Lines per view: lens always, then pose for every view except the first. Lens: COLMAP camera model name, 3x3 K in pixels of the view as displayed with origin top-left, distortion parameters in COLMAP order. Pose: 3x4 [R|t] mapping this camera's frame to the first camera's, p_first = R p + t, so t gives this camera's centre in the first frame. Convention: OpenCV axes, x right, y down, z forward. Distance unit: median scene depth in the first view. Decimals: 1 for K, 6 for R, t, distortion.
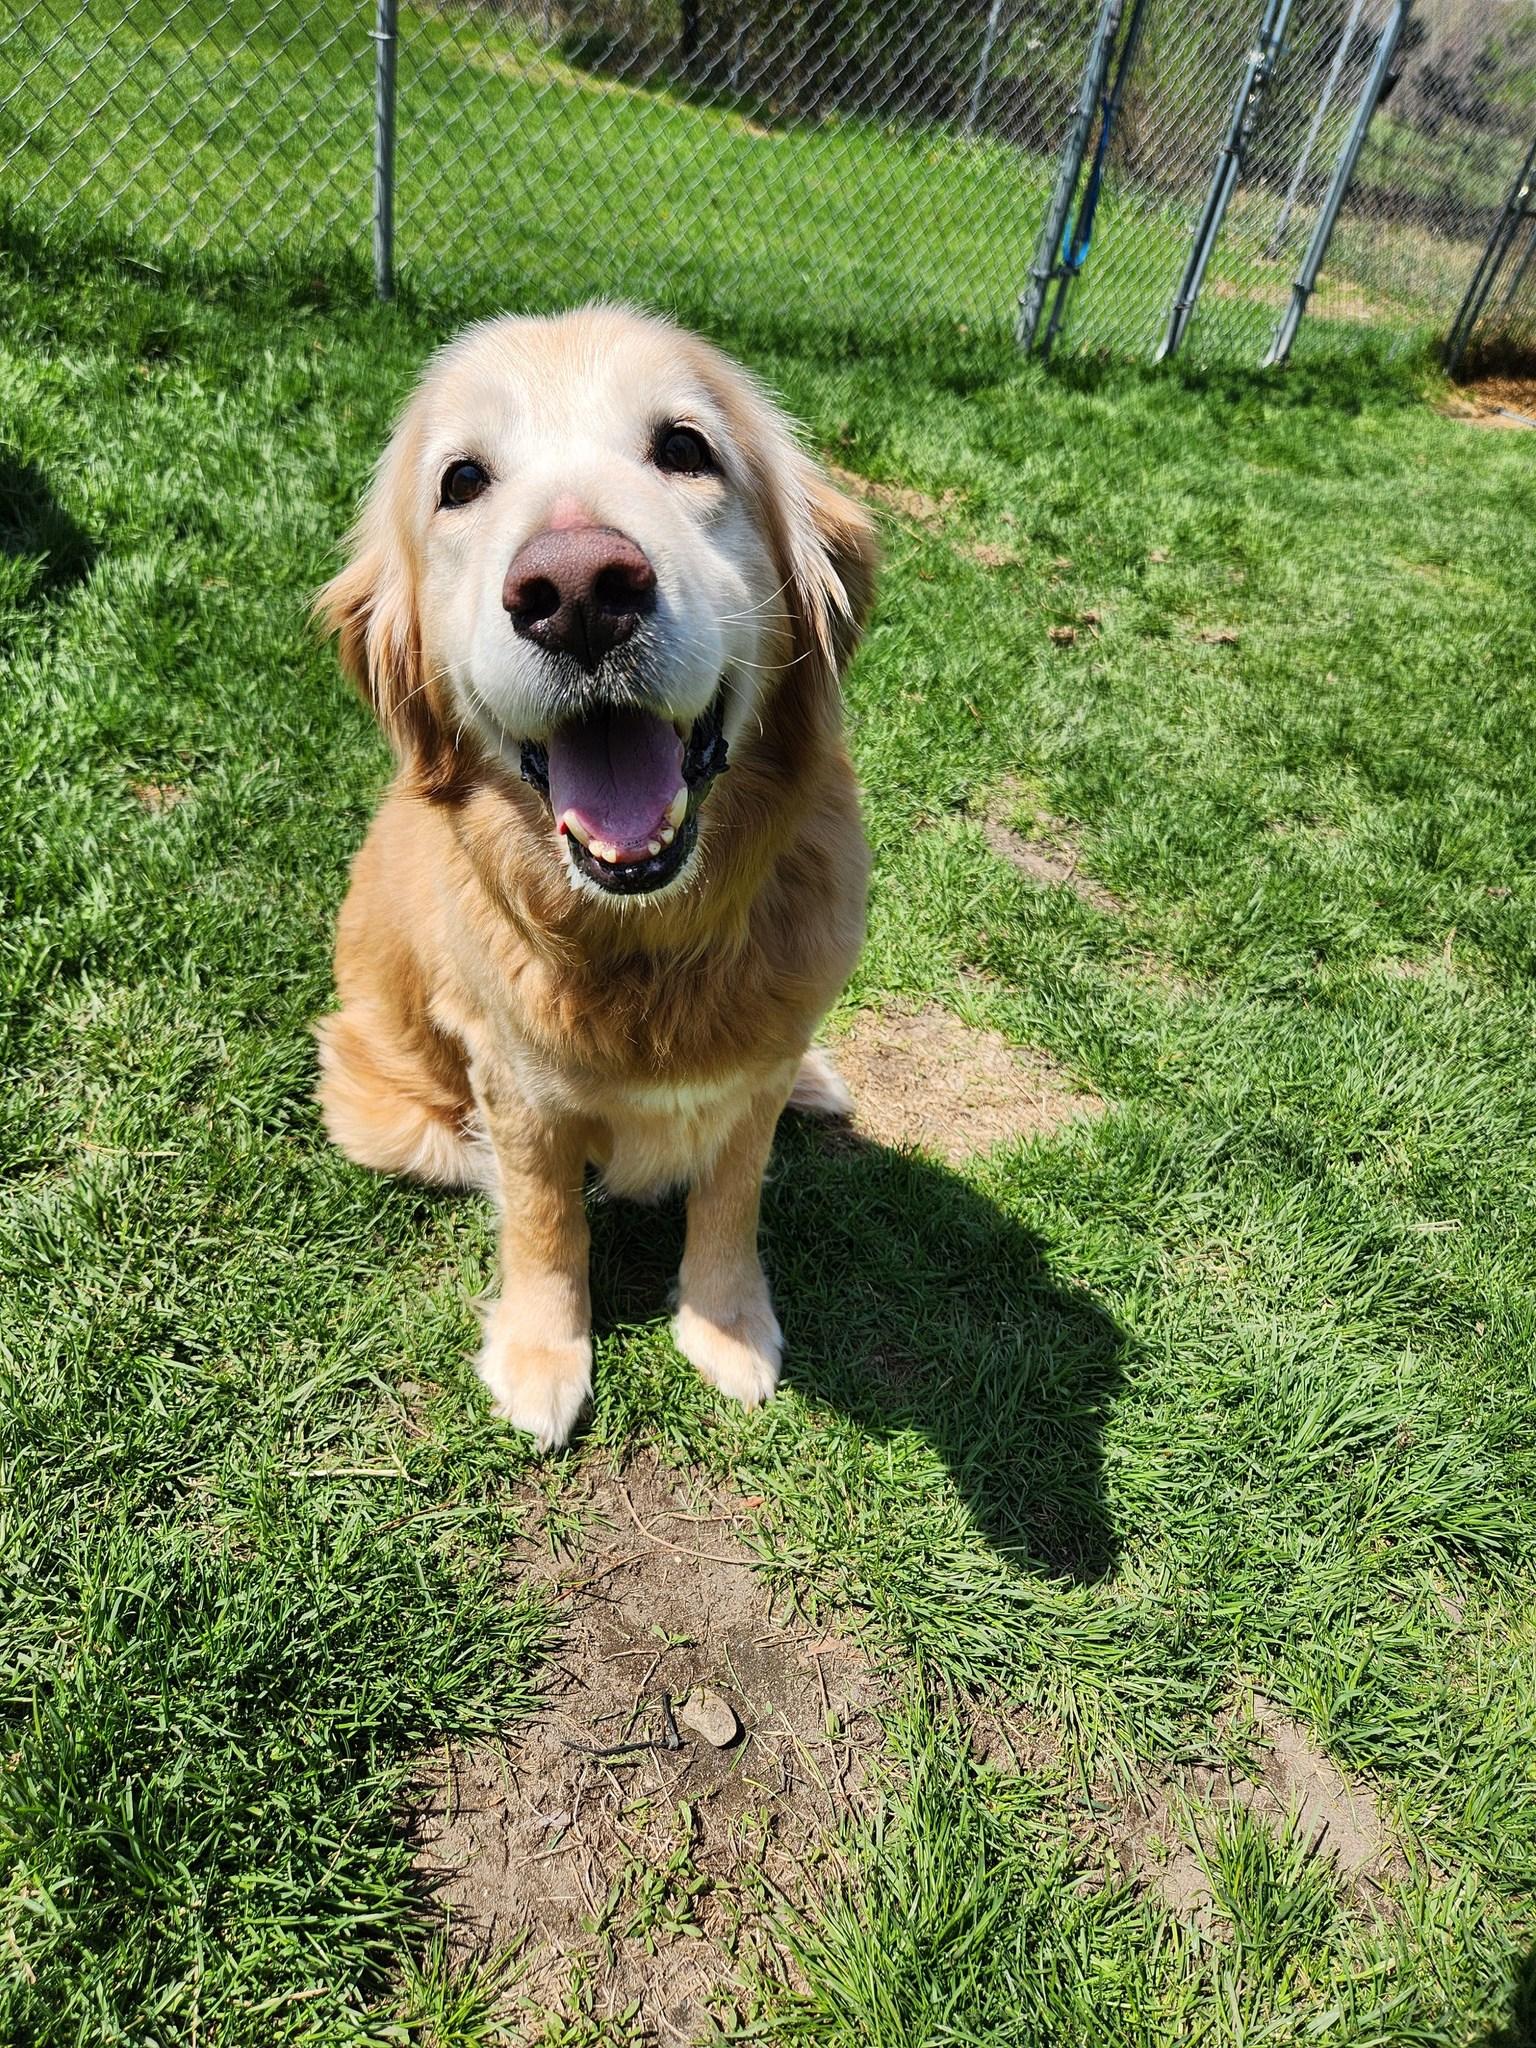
lens RADIAL K [[1485.9, 0, 768.0], [0, 1485.9, 1024.0], [0, 0, 1]] dist [0.009203, 0.007502]
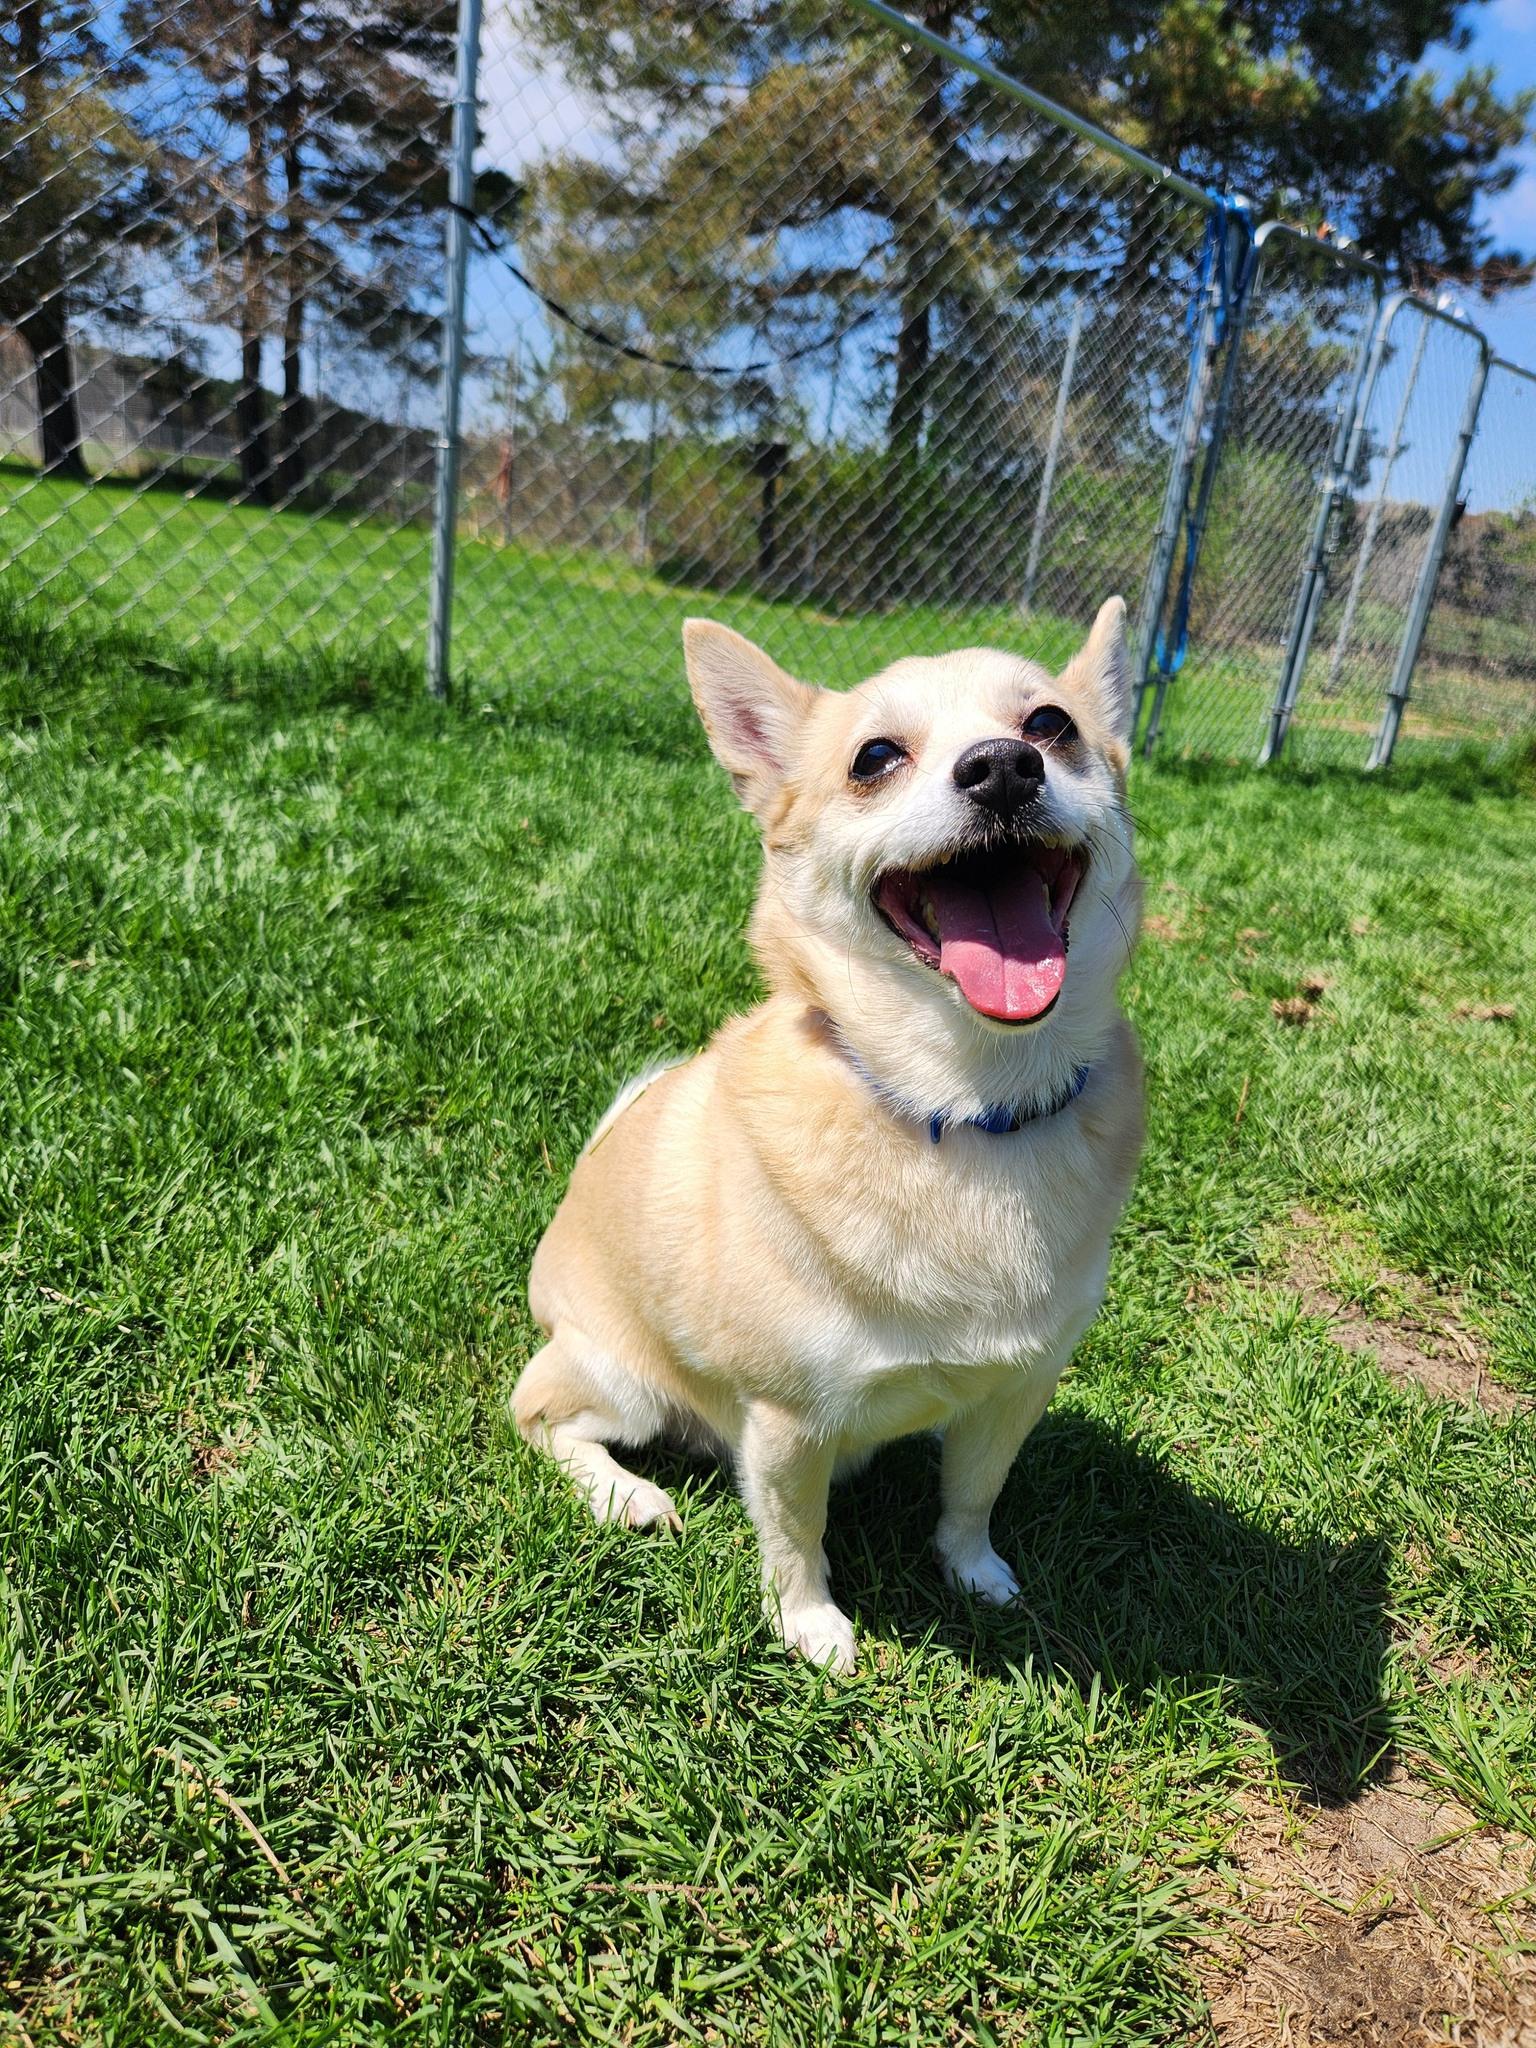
lens RADIAL K [[1485.9, 0, 768.0], [0, 1485.9, 1024.0], [0, 0, 1]] dist [0.009203, 0.007502]
pose [[0.997973, -0.033555, -0.054075, -0.013506], [0.016873, 0.958804, -0.283566, -0.036581], [0.061363, 0.282078, 0.957427, 0.198507]]
